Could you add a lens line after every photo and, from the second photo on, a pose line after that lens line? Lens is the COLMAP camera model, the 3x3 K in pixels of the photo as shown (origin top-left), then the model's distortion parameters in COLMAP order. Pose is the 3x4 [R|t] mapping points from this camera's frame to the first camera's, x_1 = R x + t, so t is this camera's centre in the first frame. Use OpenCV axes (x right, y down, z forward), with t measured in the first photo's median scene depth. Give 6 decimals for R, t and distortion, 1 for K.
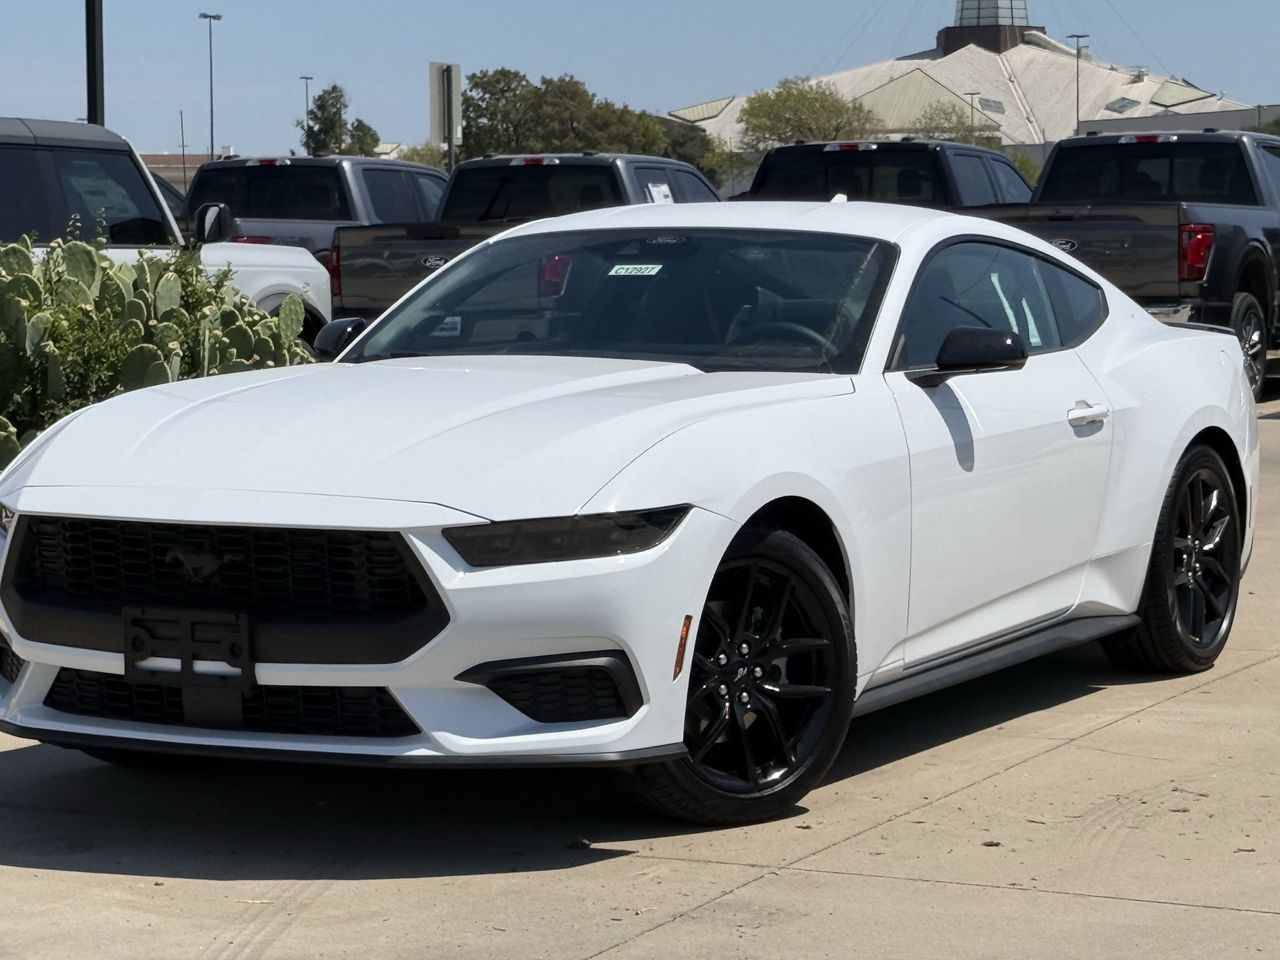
lens RADIAL K [[5320.3, 0, 640.0], [0, 5320.3, 480.0], [0, 0, 1]] dist [-0.134434, 8.860037]
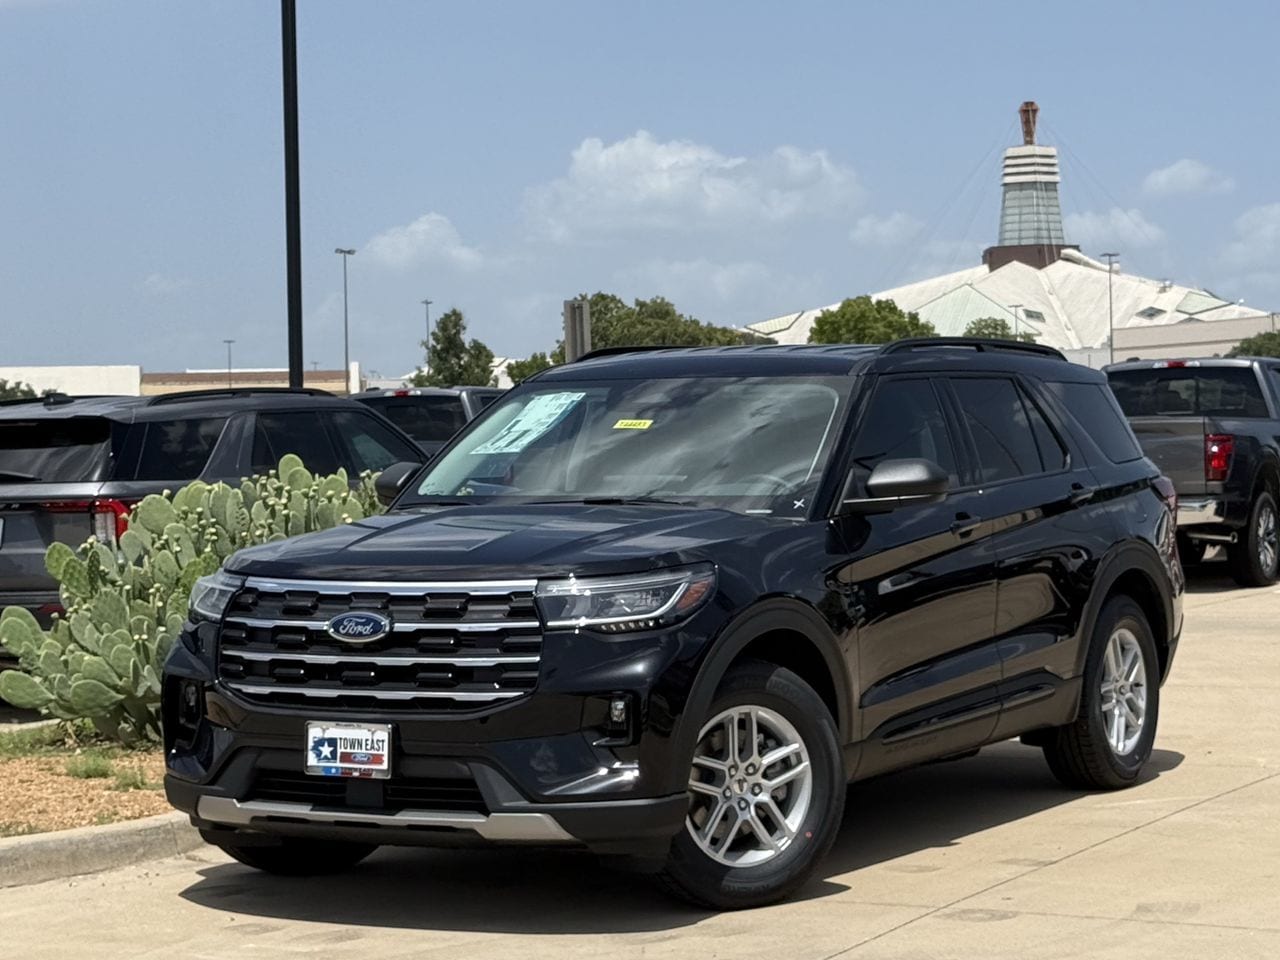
lens RADIAL K [[5320.3, 0, 640.0], [0, 5320.3, 480.0], [0, 0, 1]] dist [-0.134434, 8.860037]
pose [[0.999897, -0.013678, -0.004317, -0.013275], [0.013520, 0.999306, -0.034715, 0.001676], [0.004789, 0.034653, 0.999388, -0.126125]]
